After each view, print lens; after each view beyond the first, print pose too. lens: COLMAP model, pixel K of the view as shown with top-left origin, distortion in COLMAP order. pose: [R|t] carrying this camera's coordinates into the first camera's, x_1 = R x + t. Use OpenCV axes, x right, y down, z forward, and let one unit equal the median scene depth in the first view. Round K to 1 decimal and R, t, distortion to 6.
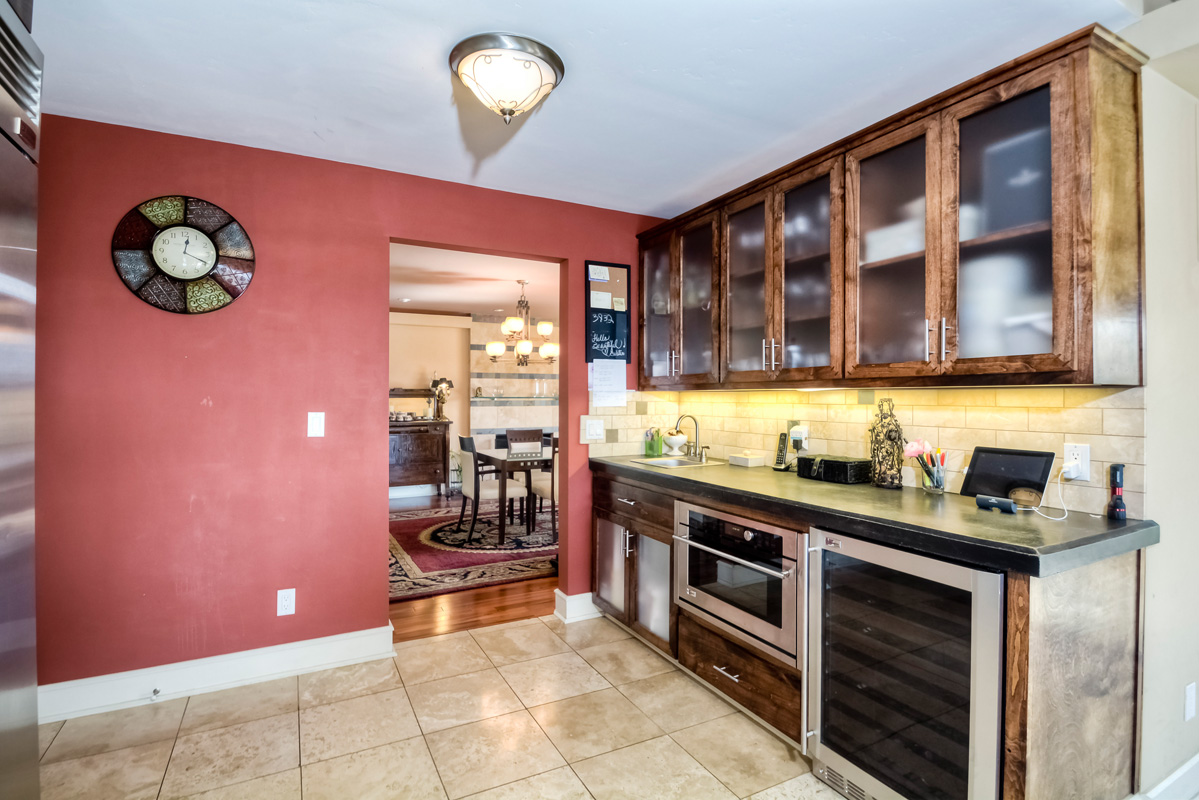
lens RADIAL K [[568.1, 0, 599.1], [0, 568.1, 398.9], [0, 0, 1]] dist [-0.000349, -0.000004]
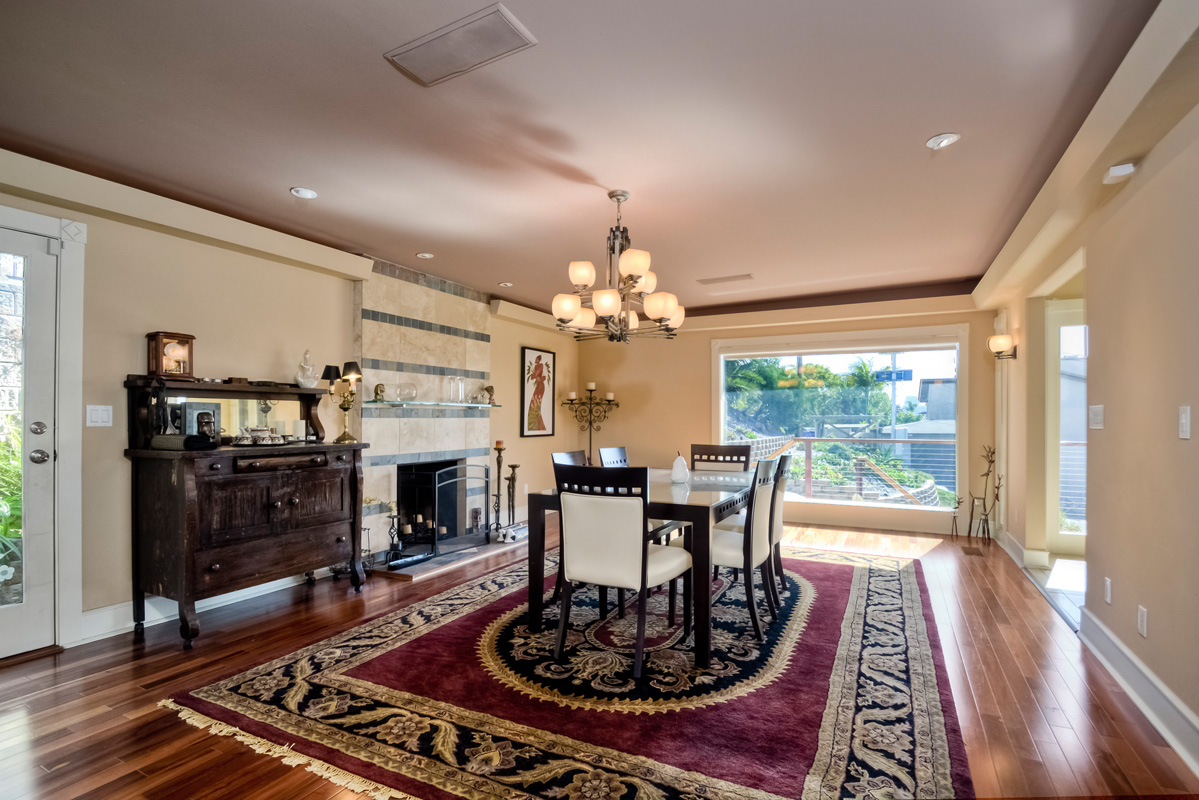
lens RADIAL K [[561.5, 0, 610.9], [0, 561.5, 426.6], [0, 0, 1]] dist [-0.002086, -0.000018]
pose [[0.816829, -0.004712, 0.576860, -0.373784], [-0.001731, 0.999942, 0.010618, 0.017249], [-0.576877, -0.009672, 0.816774, 0.426227]]
